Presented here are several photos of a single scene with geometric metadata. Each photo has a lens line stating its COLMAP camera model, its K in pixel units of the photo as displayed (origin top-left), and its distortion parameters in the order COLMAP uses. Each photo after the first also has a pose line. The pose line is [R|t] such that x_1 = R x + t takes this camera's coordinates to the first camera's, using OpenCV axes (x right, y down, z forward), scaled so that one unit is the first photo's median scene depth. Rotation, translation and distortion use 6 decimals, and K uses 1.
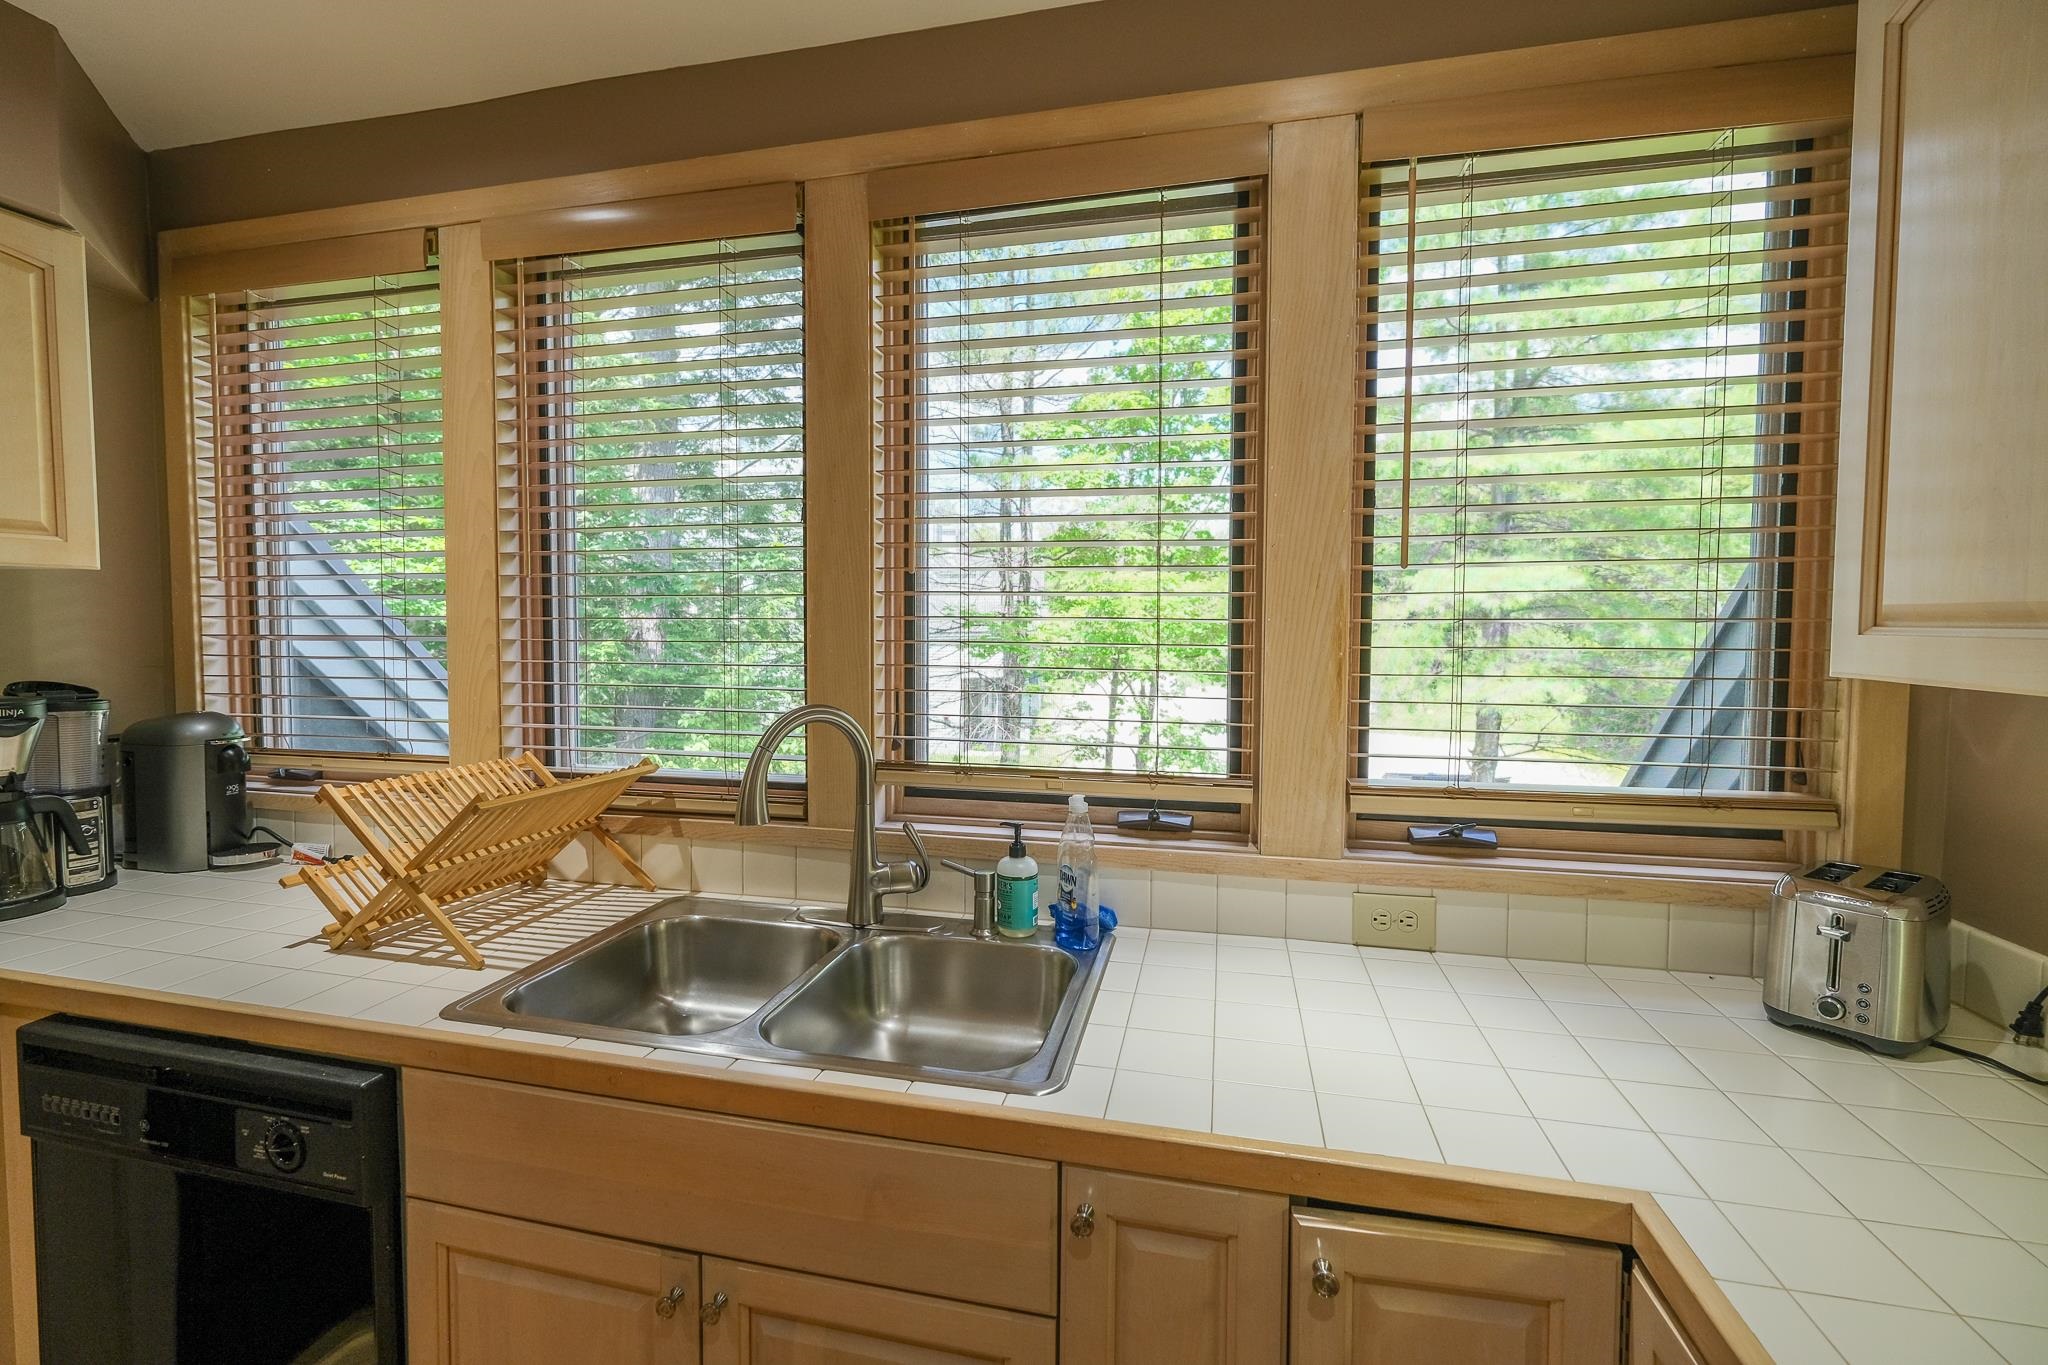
lens RADIAL K [[881.5, 0, 1024.0], [0, 881.5, 682.5], [0, 0, 1]] dist [-0.010705, -0.000011]
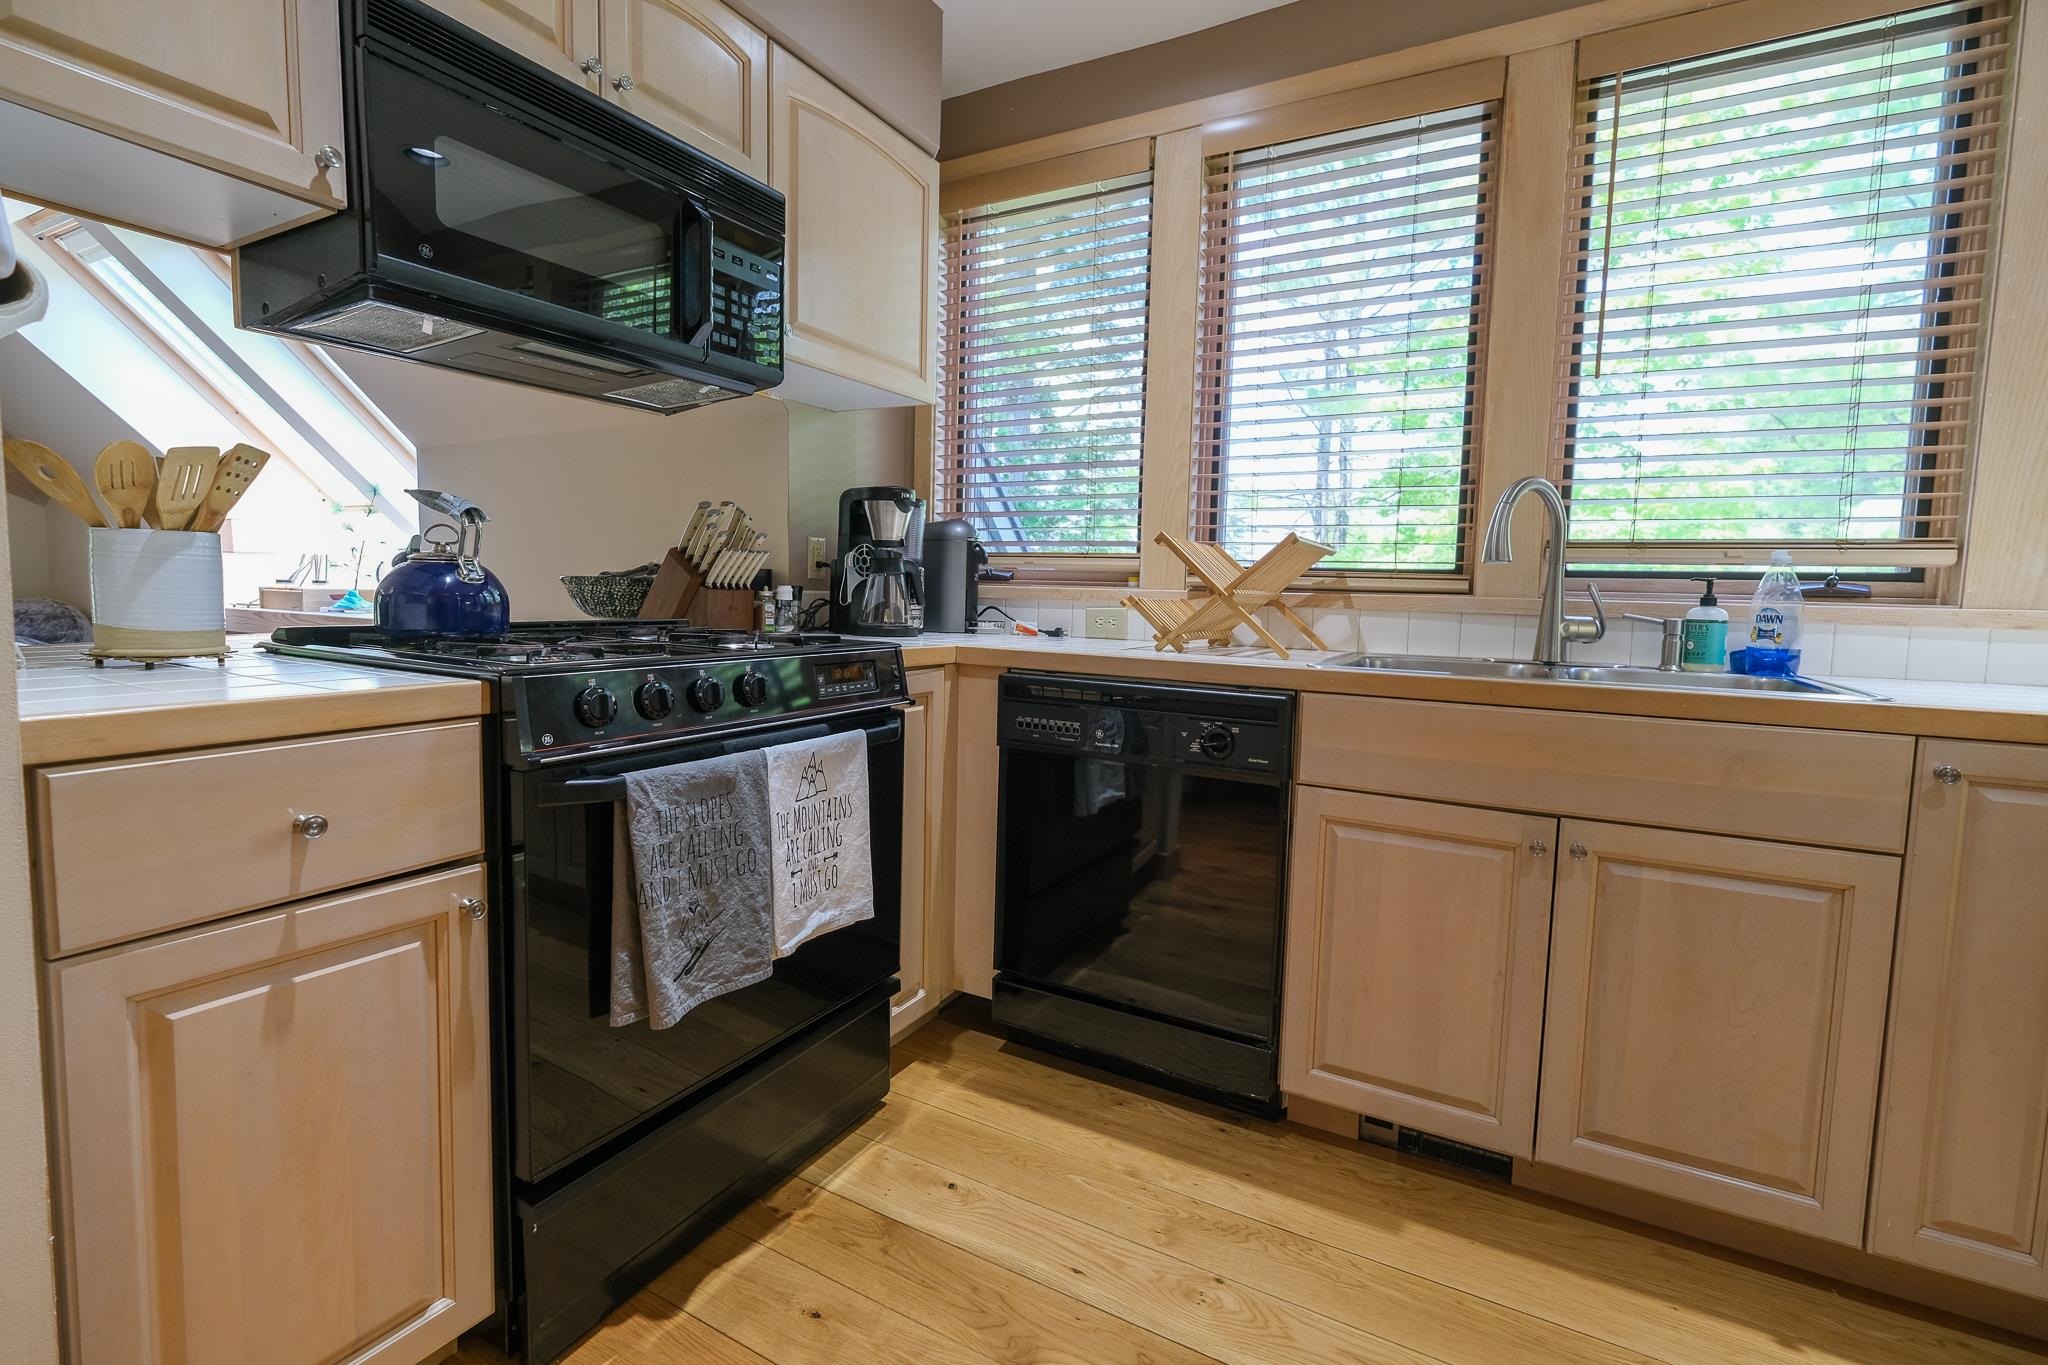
lens RADIAL K [[917.3, 0, 1033.6], [0, 917.3, 669.4], [0, 0, 1]] dist [-0.000482, -0.000027]
pose [[0.962868, 0.042182, -0.266656, -0.552474], [-0.035619, 0.998933, 0.029402, 0.279455], [0.267612, -0.018812, 0.963343, -0.439802]]
